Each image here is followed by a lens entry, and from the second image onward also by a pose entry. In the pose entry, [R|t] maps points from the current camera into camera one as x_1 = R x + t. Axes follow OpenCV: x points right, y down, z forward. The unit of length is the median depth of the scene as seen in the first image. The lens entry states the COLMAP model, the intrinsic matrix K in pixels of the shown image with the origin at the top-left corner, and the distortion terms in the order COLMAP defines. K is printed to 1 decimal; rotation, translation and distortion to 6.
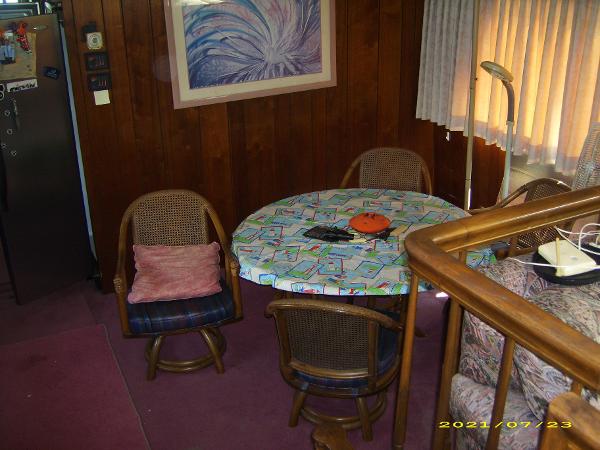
lens RADIAL K [[664.2, 0, 300.6], [0, 664.2, 224.8], [0, 0, 1]] dist [-0.088999, 0.000000]
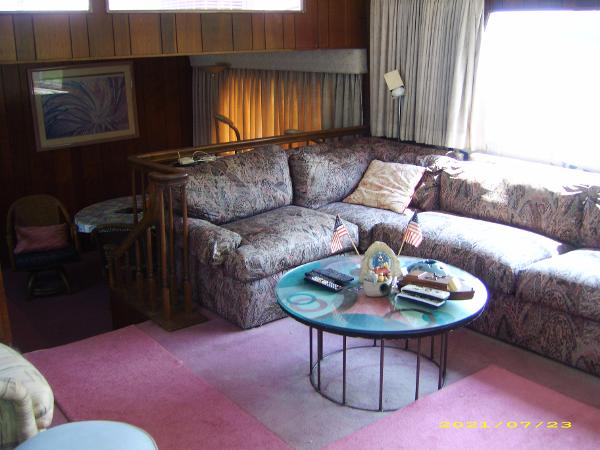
lens RADIAL K [[664.2, 0, 299.3], [0, 664.2, 225.9], [0, 0, 1]] dist [-0.088999, 0.000000]
pose [[0.977206, -0.055696, 0.204859, 0.103757], [0.082590, 0.988692, -0.125169, 0.266480], [-0.195572, 0.139235, 0.970755, -0.687798]]
